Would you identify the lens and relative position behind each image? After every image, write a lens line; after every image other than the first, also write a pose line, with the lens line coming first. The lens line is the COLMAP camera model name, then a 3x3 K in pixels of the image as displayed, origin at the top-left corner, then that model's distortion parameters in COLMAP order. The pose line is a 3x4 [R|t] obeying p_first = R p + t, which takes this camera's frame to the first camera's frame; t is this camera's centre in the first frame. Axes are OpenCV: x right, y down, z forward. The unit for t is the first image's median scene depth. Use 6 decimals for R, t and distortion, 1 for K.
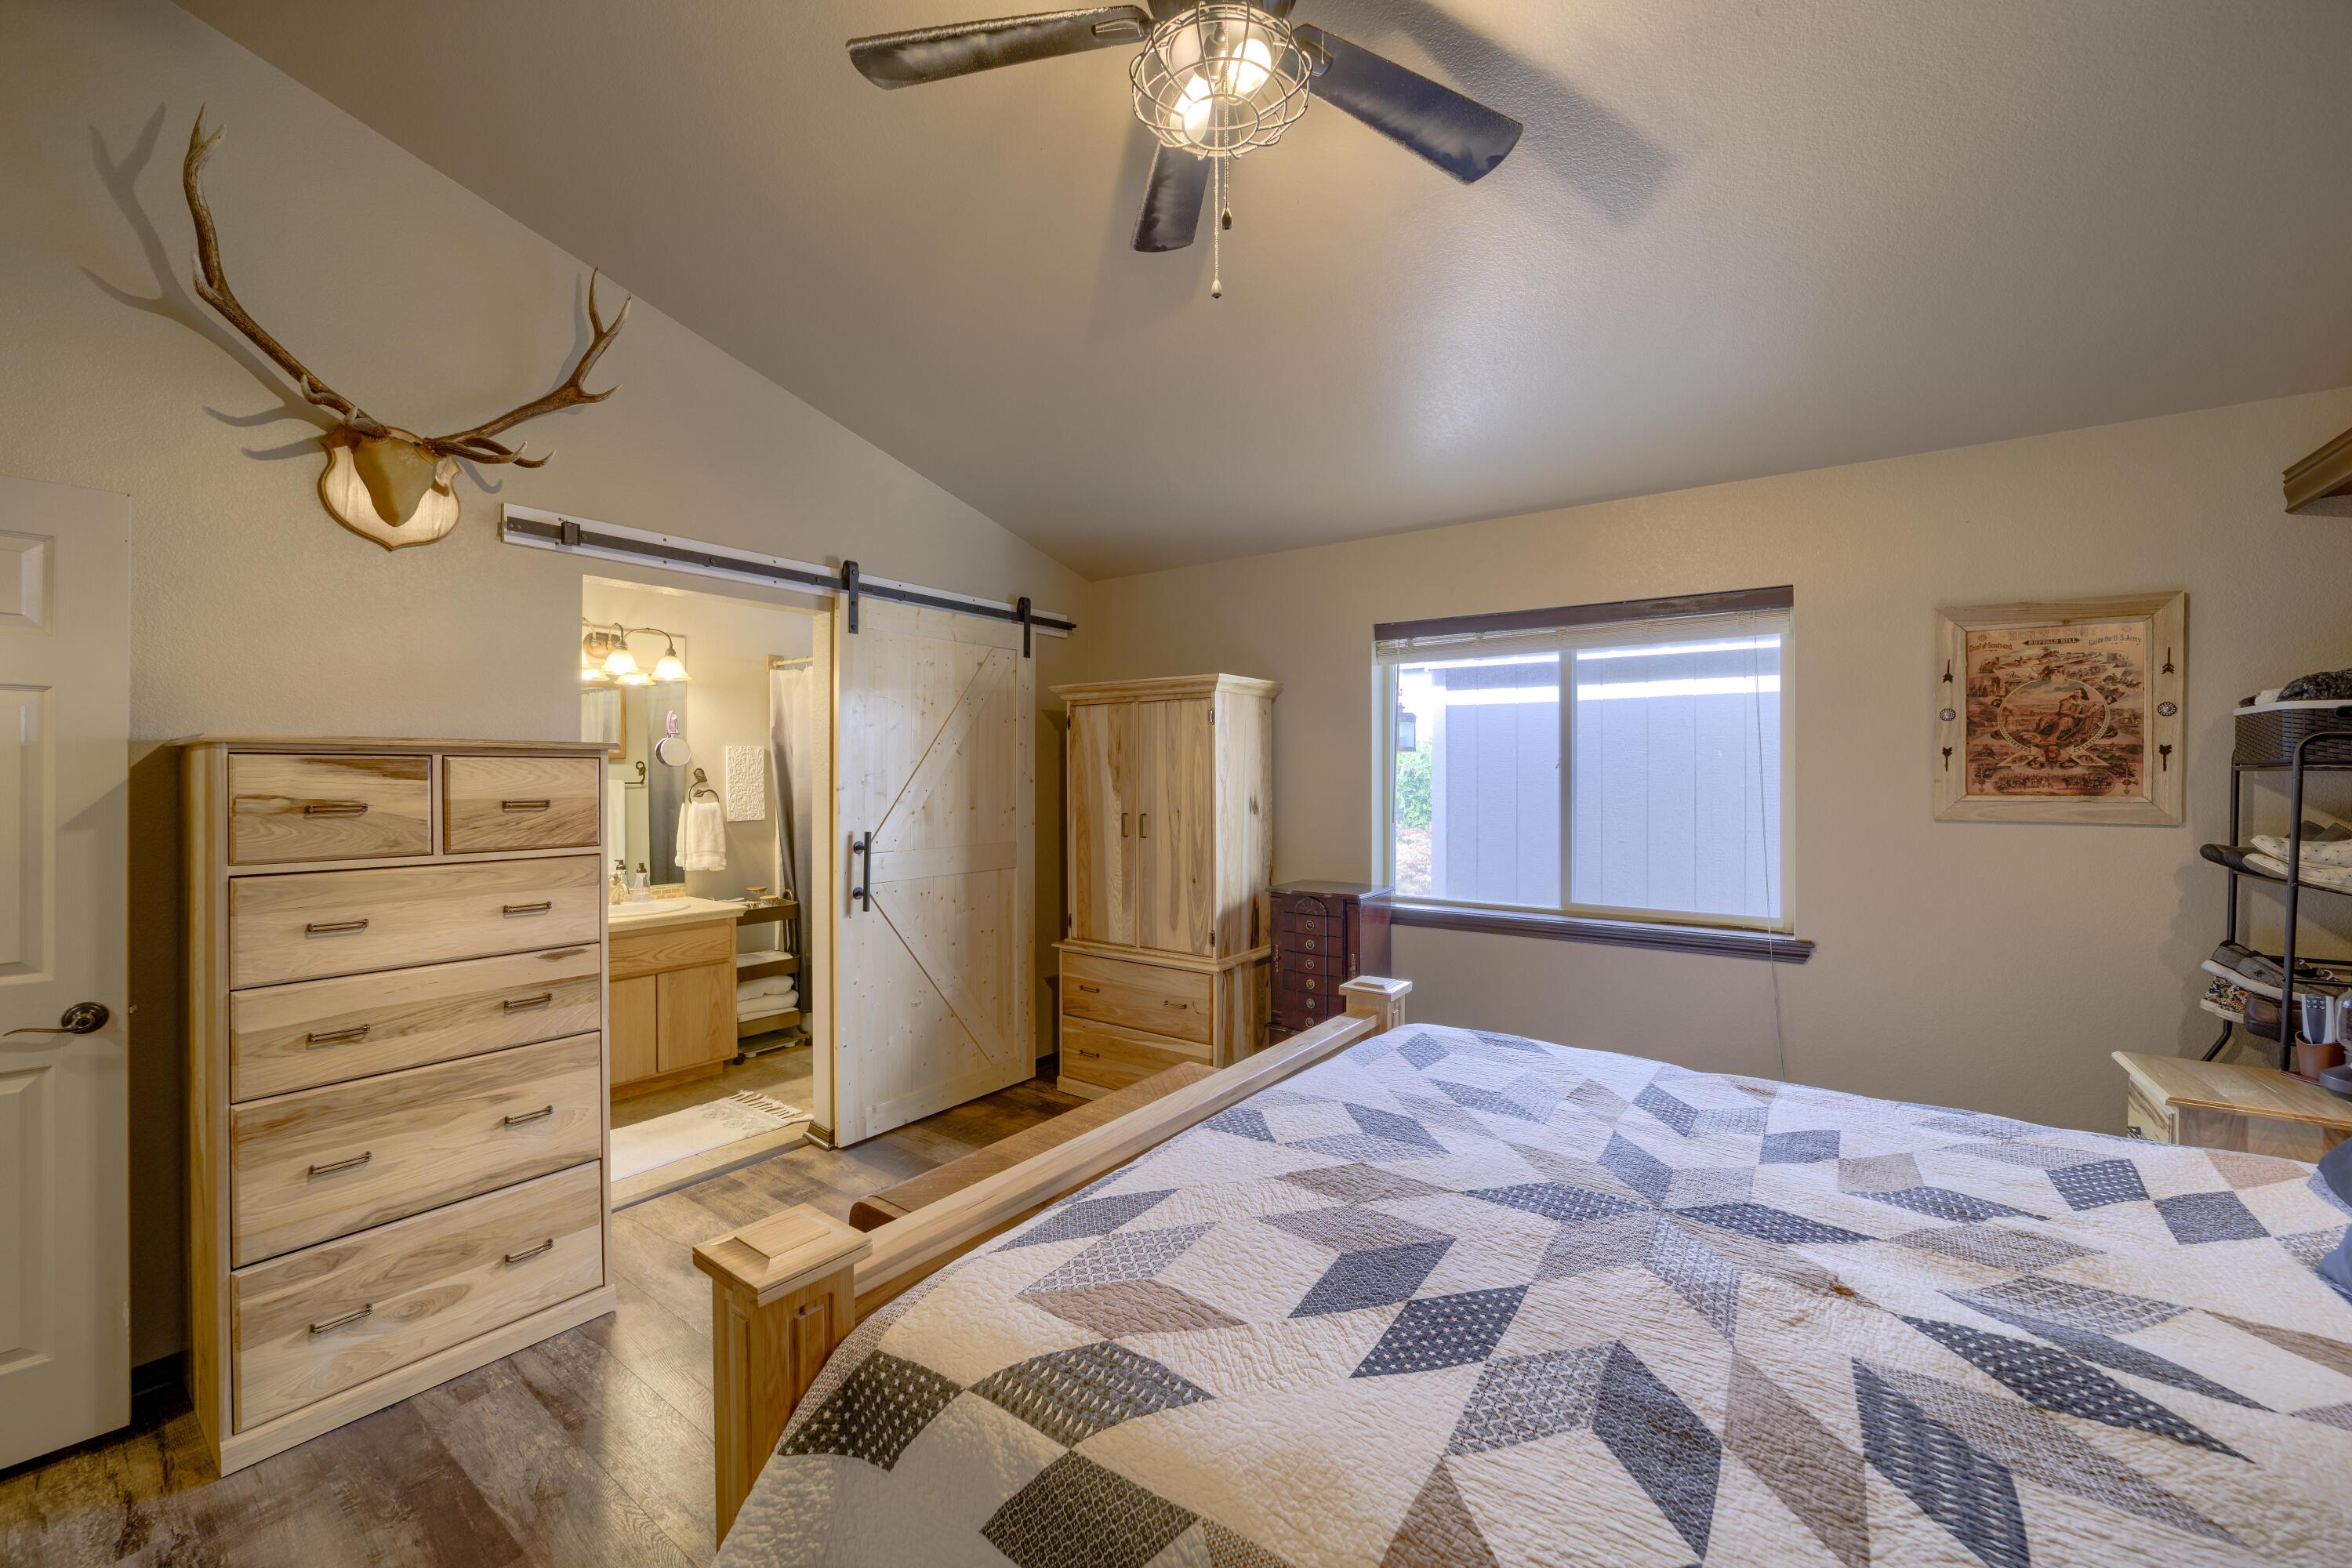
lens RADIAL K [[927.6, 0, 1184.9], [0, 927.6, 775.6], [0, 0, 1]] dist [-0.027621, 0.000423]
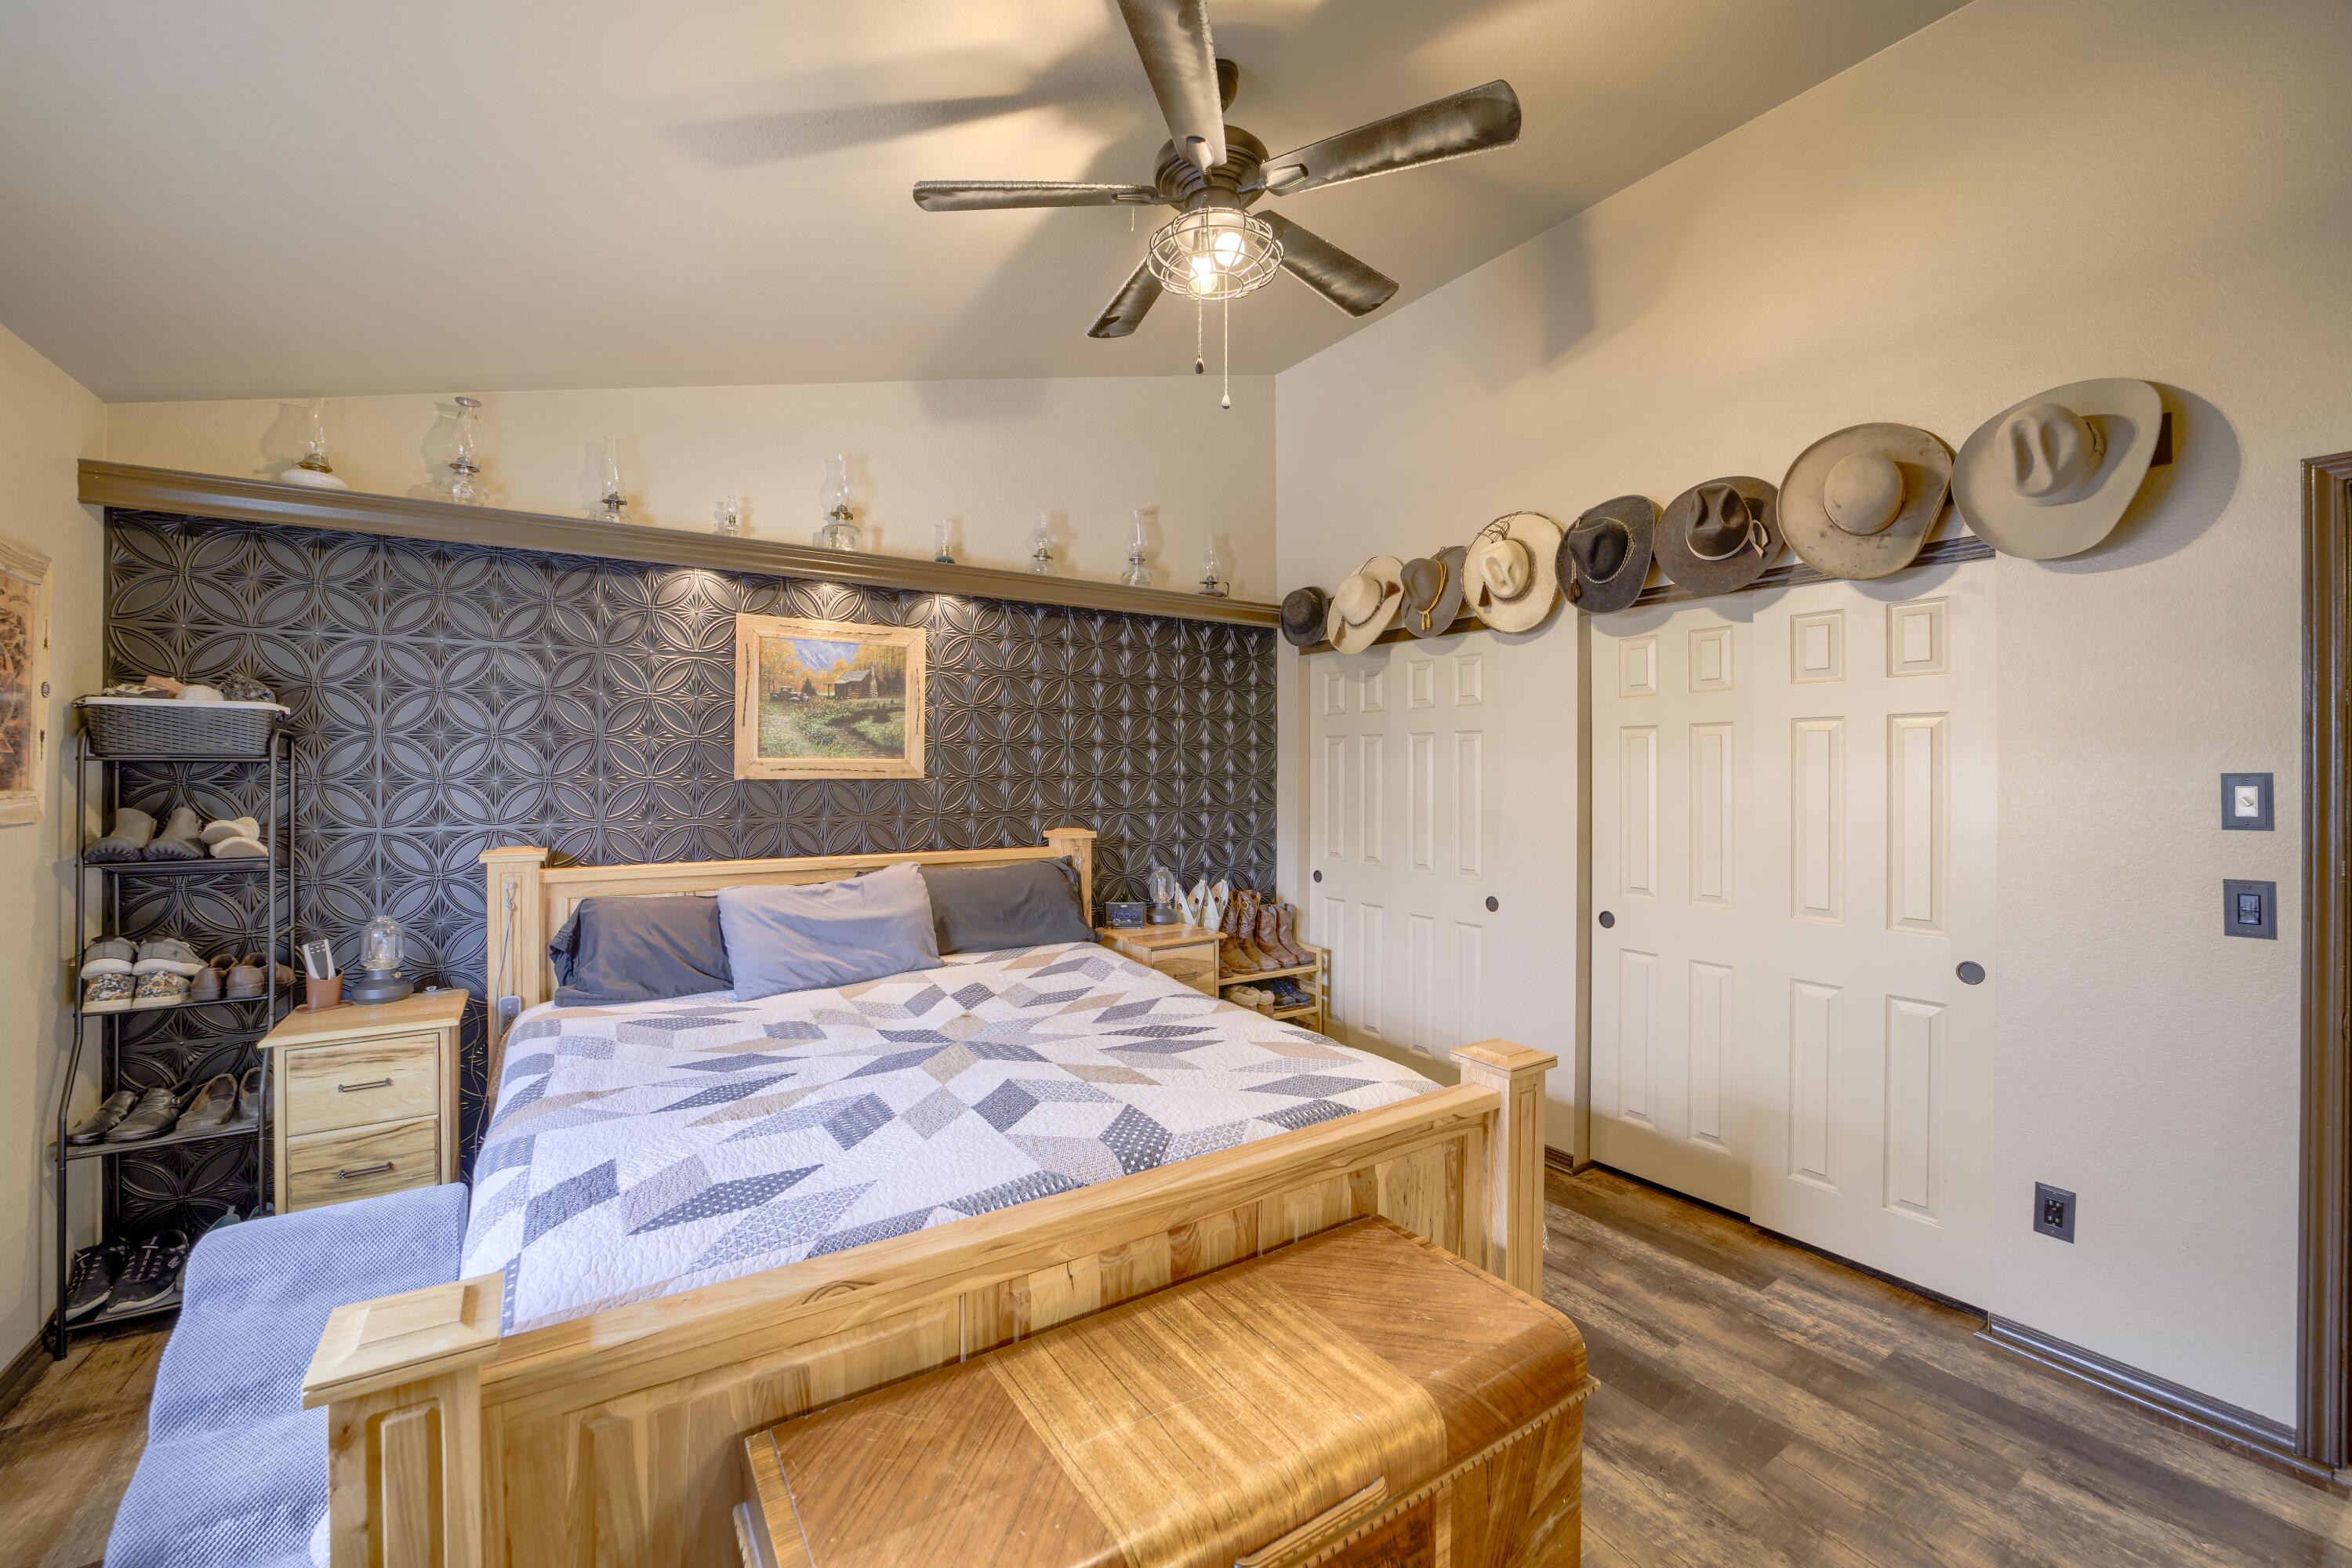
lens RADIAL K [[927.6, 0, 1165.5], [0, 927.6, 770.5], [0, 0, 1]] dist [-0.027621, 0.000423]
pose [[-0.928785, -0.005360, 0.370580, -0.229379], [-0.004624, 0.999985, 0.002876, -0.002313], [-0.370590, 0.000958, -0.928796, 1.317500]]
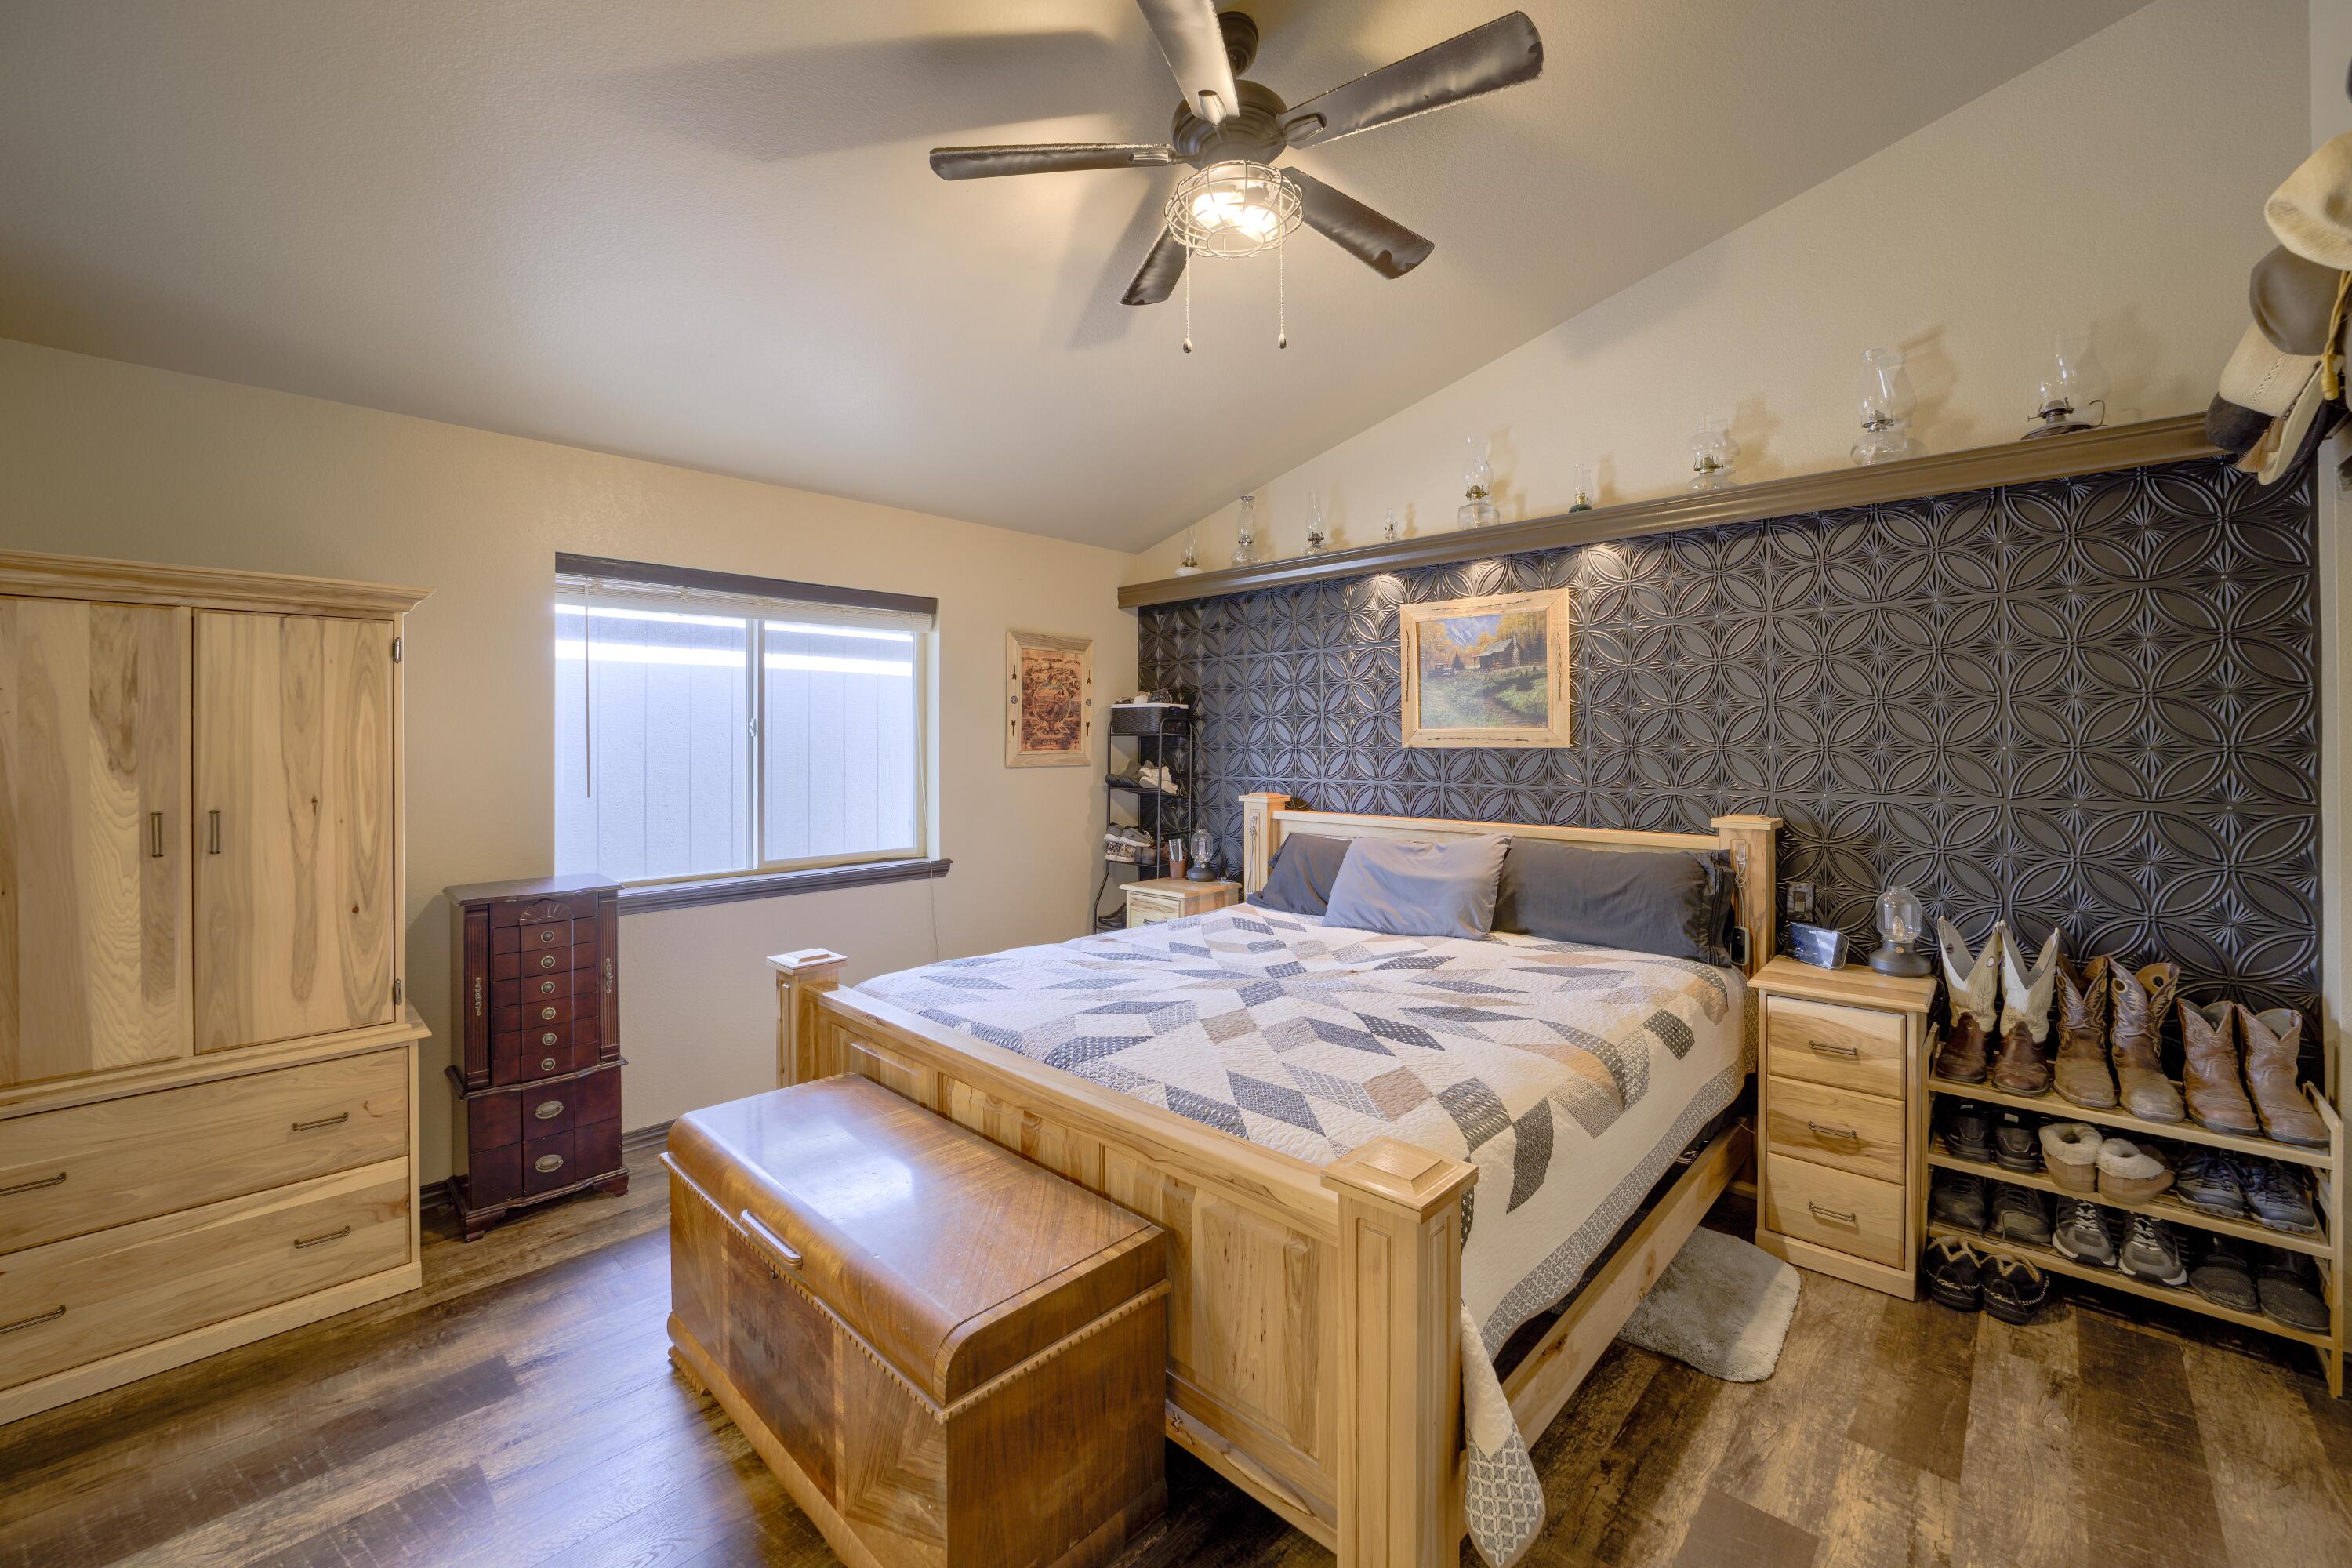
lens RADIAL K [[927.6, 0, 1172.5], [0, 927.6, 739.5], [0, 0, 1]] dist [-0.027621, 0.000423]
pose [[0.138540, -0.002895, 0.990353, -0.735994], [0.003819, 0.999990, 0.002389, -0.001369], [-0.990349, 0.003451, 0.138550, 0.526482]]
